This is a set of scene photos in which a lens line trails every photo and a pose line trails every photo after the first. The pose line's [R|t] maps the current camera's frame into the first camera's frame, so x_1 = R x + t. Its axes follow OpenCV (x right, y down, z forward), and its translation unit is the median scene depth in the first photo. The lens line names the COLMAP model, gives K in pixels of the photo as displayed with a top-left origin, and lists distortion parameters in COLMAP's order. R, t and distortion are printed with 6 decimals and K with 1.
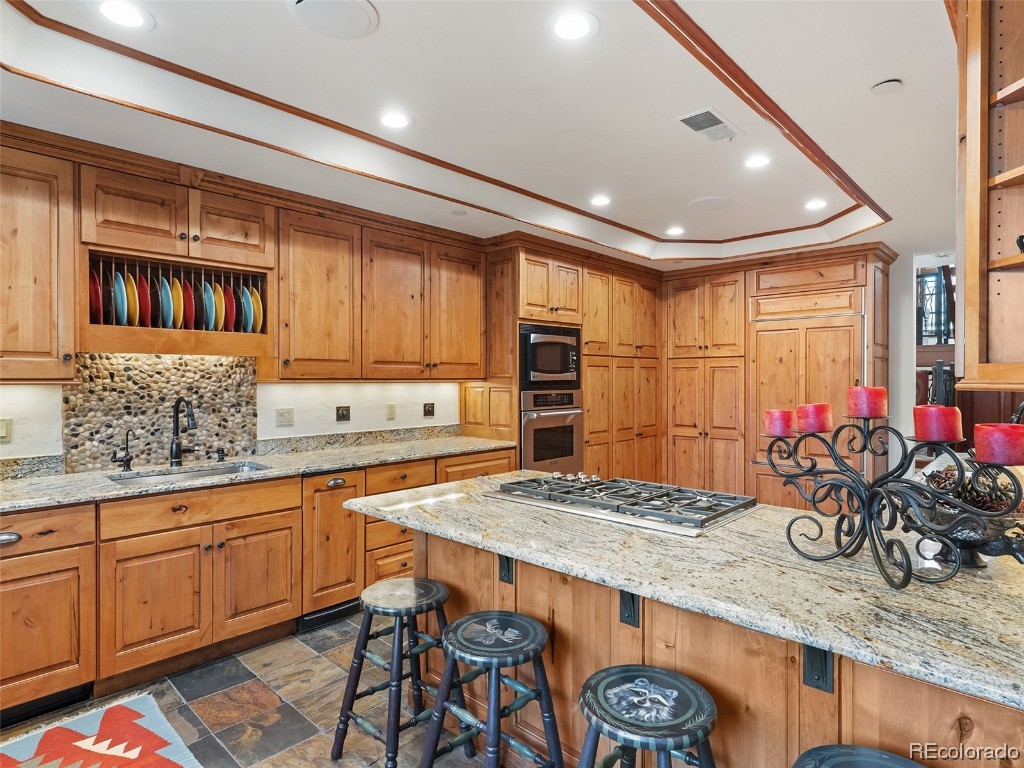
lens RADIAL K [[574.0, 0, 512.0], [0, 574.0, 384.0], [0, 0, 1]] dist [0.000438, 0.000266]
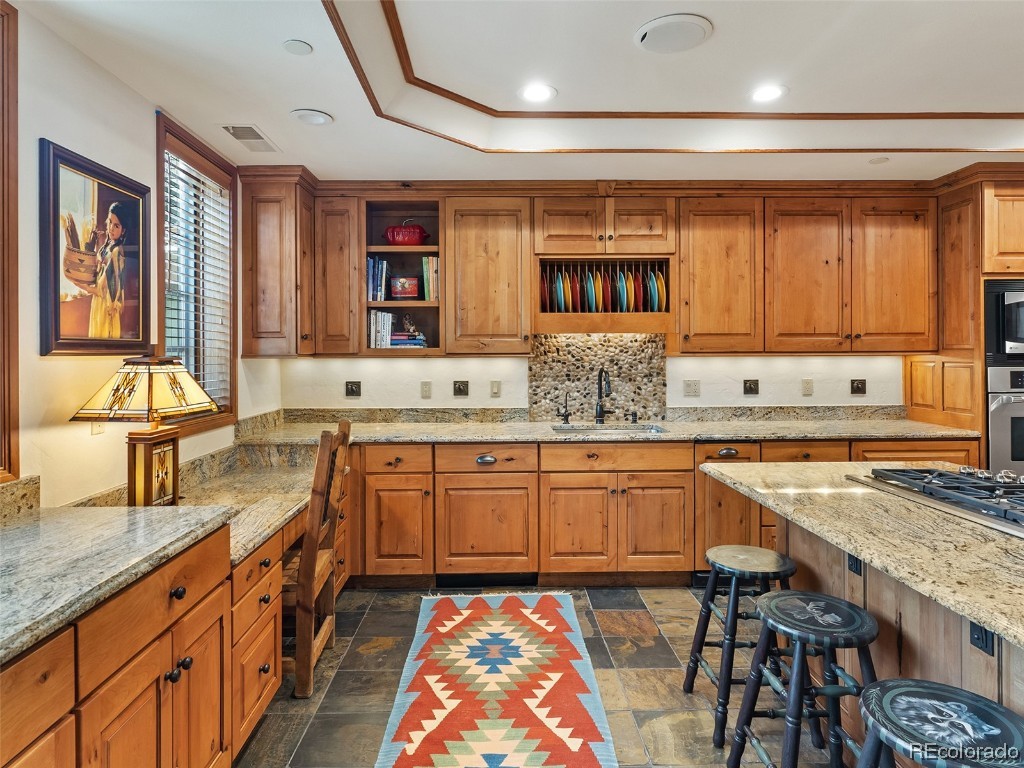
lens RADIAL K [[587.8, 0, 493.5], [0, 587.8, 355.3], [0, 0, 1]] dist [-0.000687, 0.000680]
pose [[0.697012, -0.001022, -0.717059, 0.170796], [-0.001977, 0.999992, -0.003347, 0.001090], [0.717057, 0.003751, 0.697005, -0.047825]]
